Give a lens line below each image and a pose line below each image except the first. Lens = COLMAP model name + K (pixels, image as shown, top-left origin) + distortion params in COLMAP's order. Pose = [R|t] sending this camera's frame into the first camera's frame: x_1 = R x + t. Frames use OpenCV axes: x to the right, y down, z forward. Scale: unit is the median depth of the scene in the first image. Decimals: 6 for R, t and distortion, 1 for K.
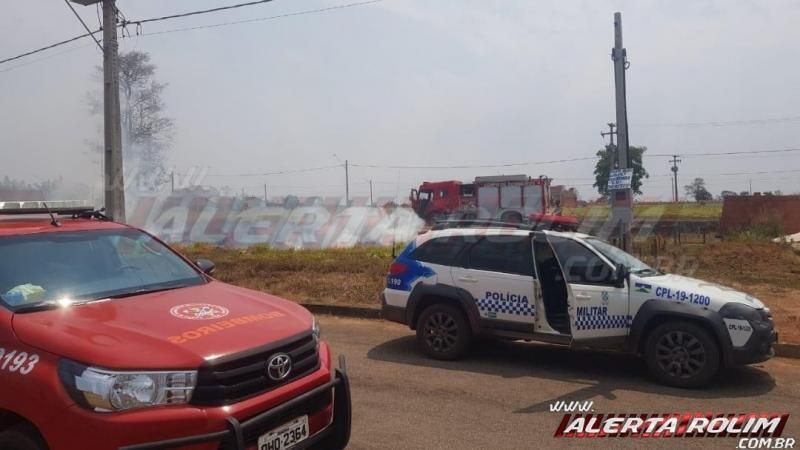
lens RADIAL K [[636.1, 0, 400.0], [0, 636.1, 225.0], [0, 0, 1]] dist [0.001970, -0.004495]
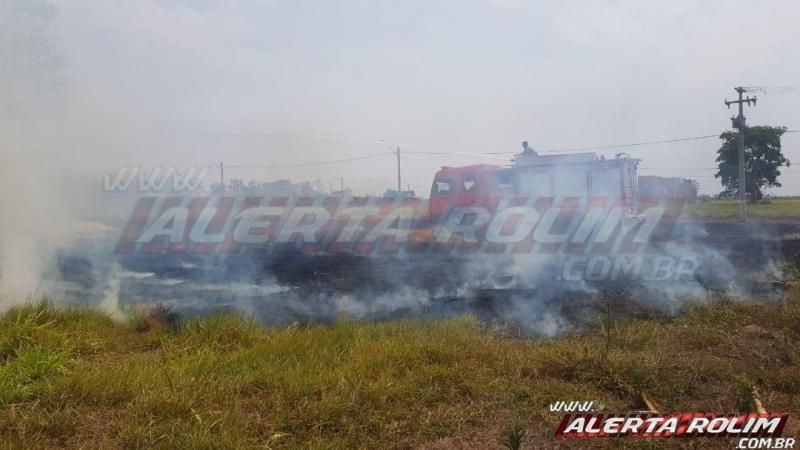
lens RADIAL K [[636.1, 0, 400.0], [0, 636.1, 225.0], [0, 0, 1]] dist [0.001970, -0.004495]
pose [[0.985997, 0.008457, -0.166551, 0.045667], [-0.006889, 0.999926, 0.009991, -0.005038], [0.166623, -0.008704, 0.985982, 0.139860]]
